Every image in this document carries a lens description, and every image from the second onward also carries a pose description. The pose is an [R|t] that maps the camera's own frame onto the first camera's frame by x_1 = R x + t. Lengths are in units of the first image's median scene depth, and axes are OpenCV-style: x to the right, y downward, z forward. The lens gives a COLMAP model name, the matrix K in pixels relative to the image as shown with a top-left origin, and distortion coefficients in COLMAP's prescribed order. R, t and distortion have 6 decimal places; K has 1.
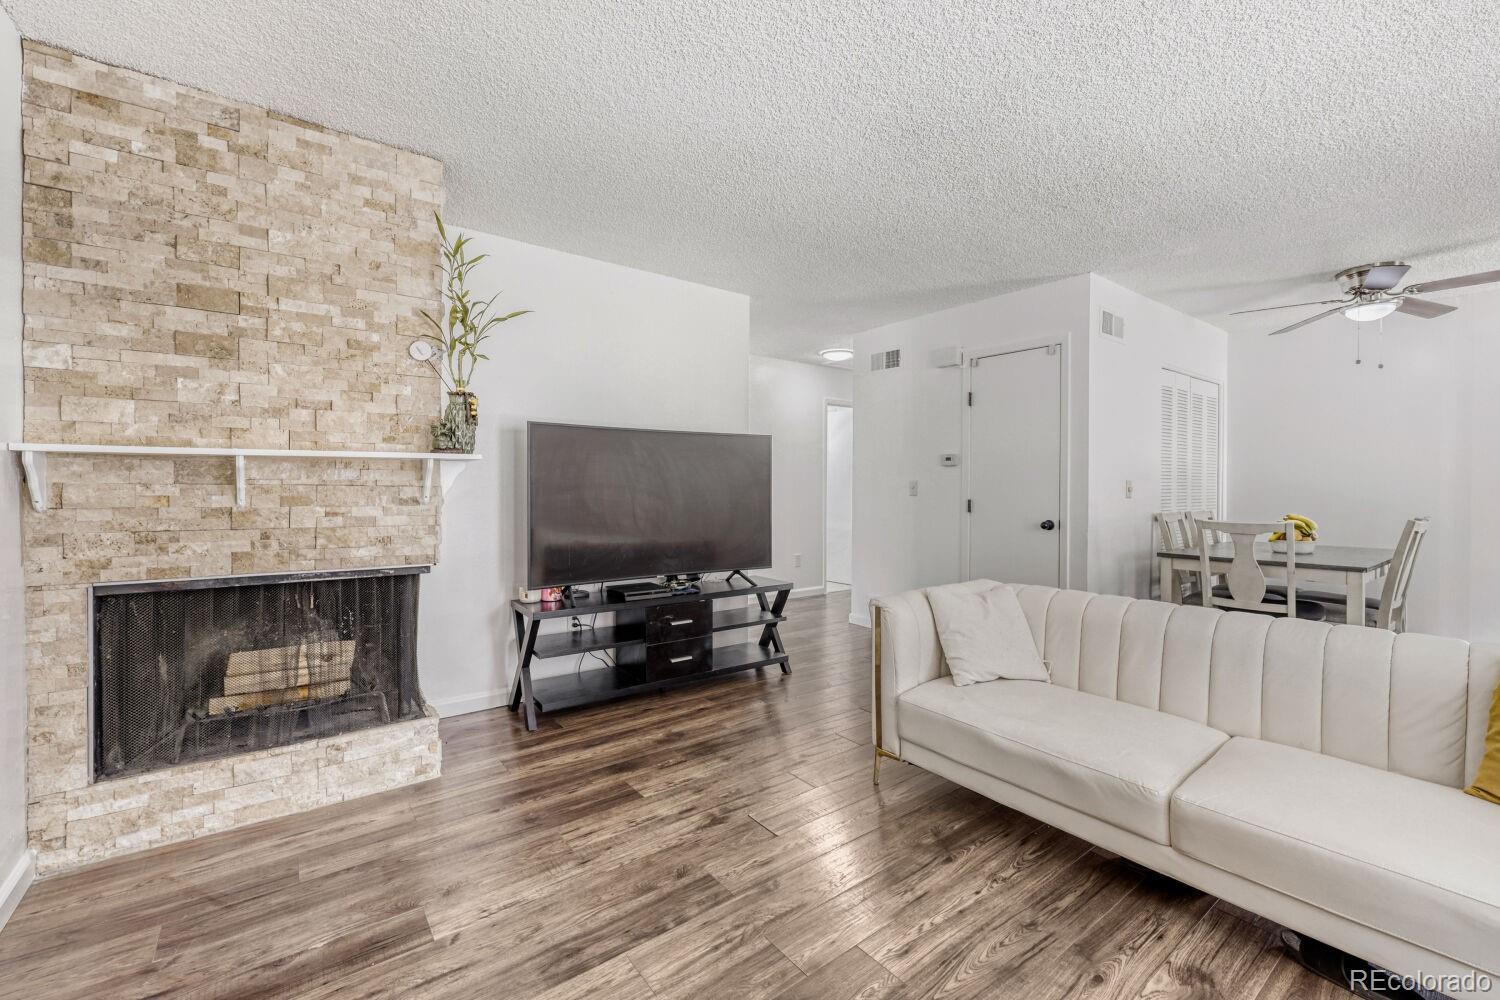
lens RADIAL K [[613.5, 0, 701.3], [0, 613.5, 496.7], [0, 0, 1]] dist [-0.003611, 0.000528]
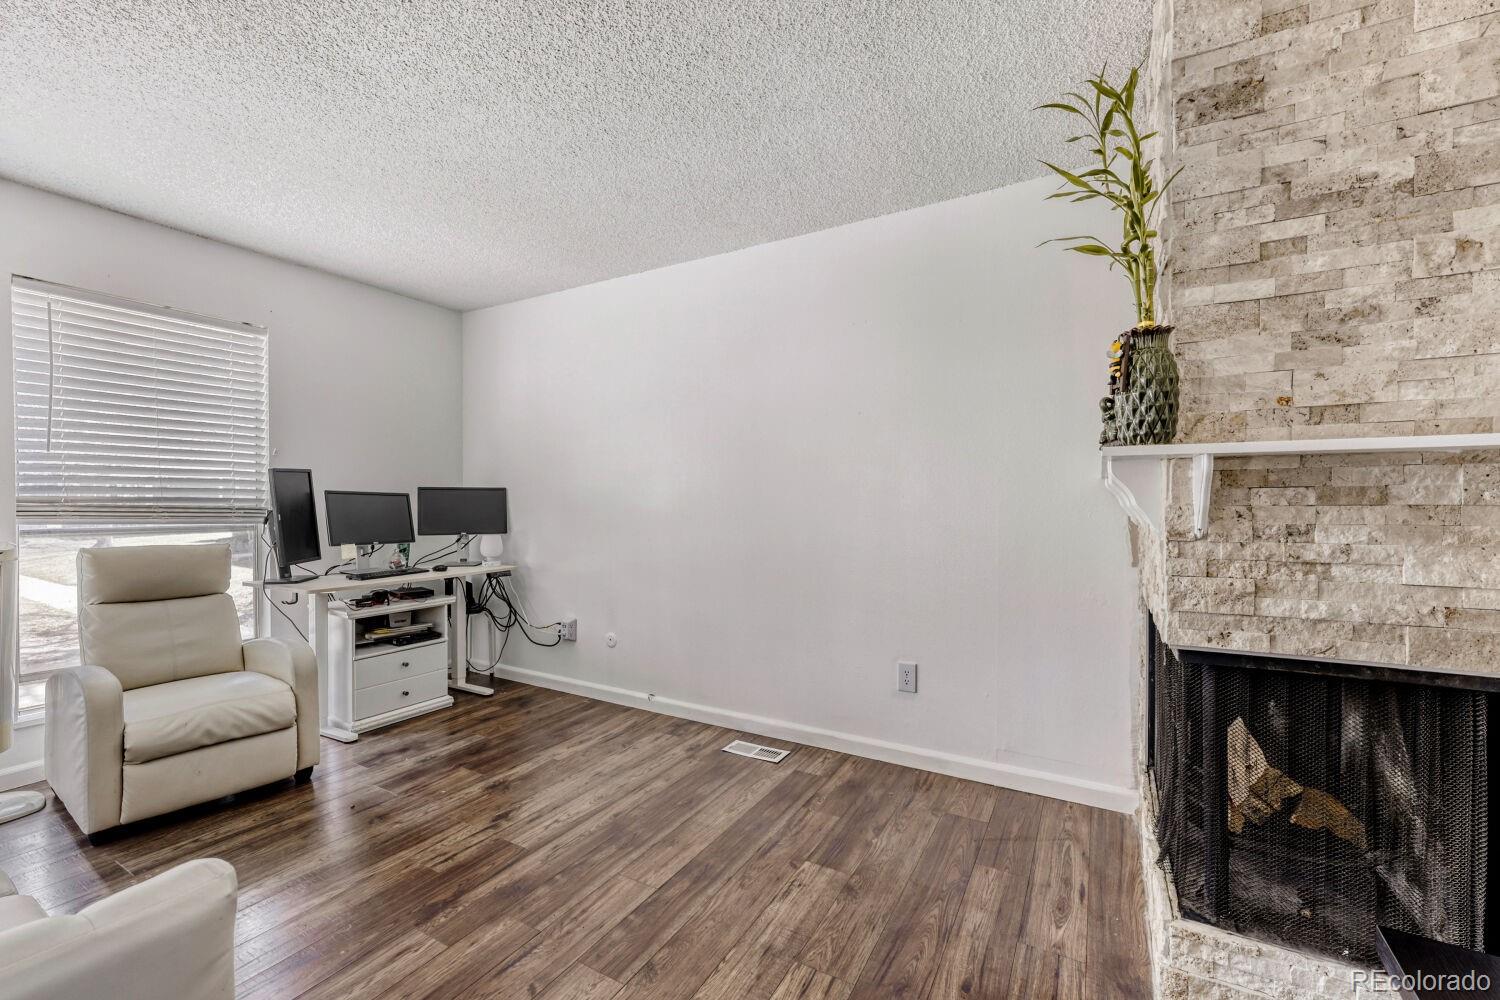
lens RADIAL K [[613.5, 0, 703.2], [0, 613.5, 509.9], [0, 0, 1]] dist [-0.003611, 0.000528]
pose [[-0.913897, 0.003831, -0.405927, 0.212562], [-0.007552, 0.999622, 0.026437, -0.028142], [0.405875, 0.027226, -0.913523, 1.602154]]
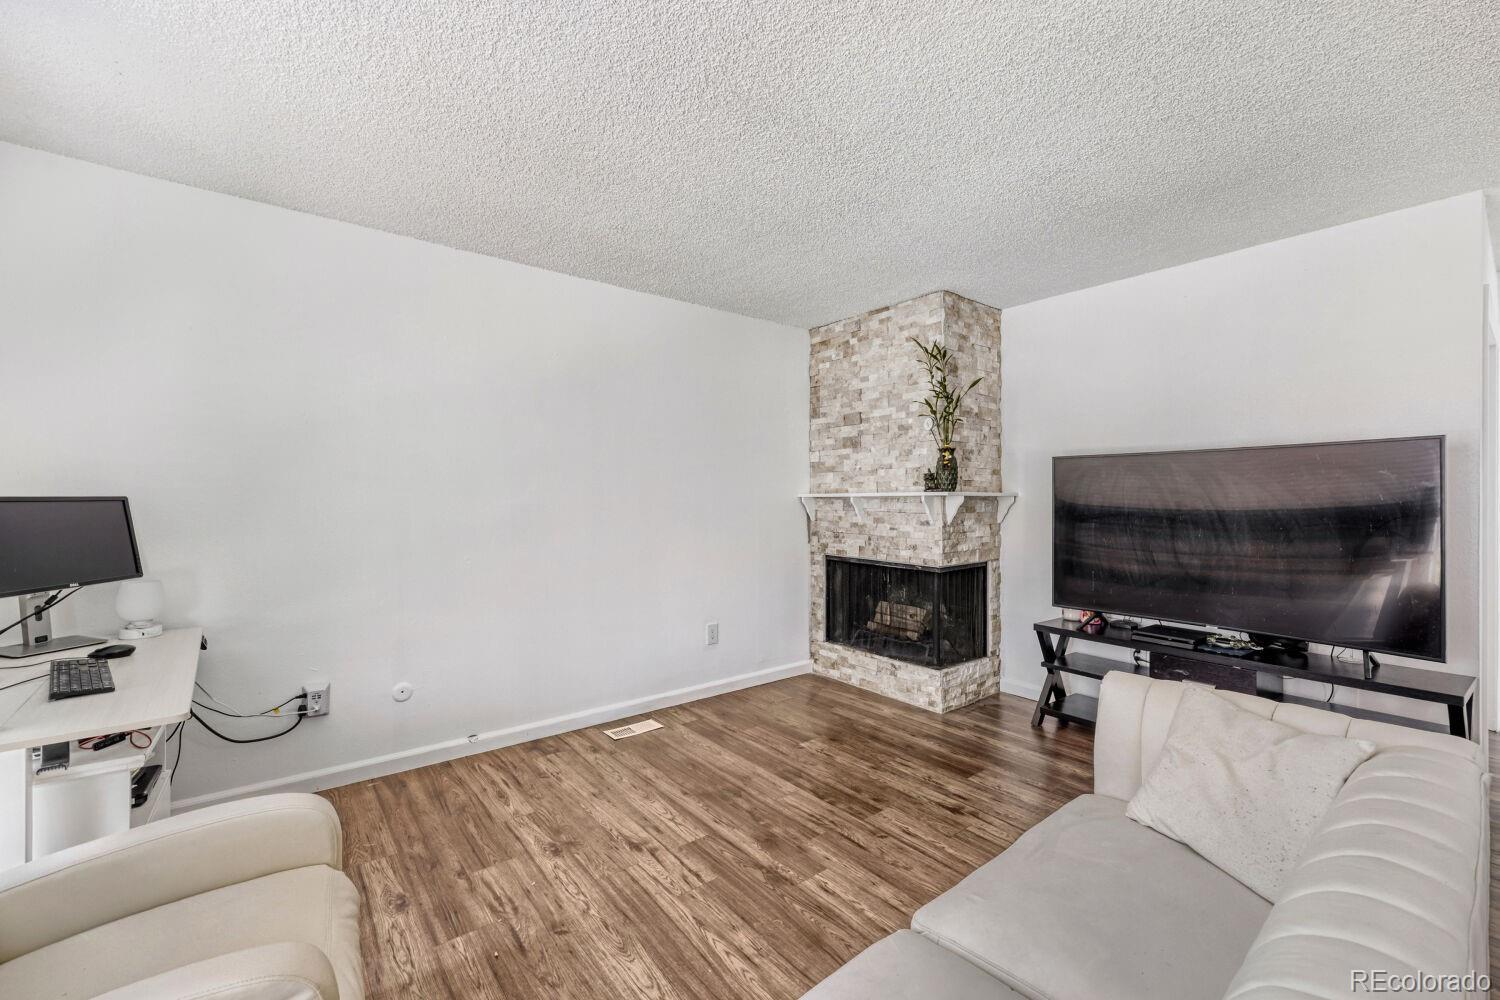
lens RADIAL K [[613.5, 0, 763.2], [0, 613.5, 506.2], [0, 0, 1]] dist [-0.003611, 0.000528]
pose [[0.062320, 0.012115, -0.997983, 1.196827], [-0.014984, 0.999825, 0.011202, -0.053591], [0.997944, 0.014256, 0.062491, 0.583559]]
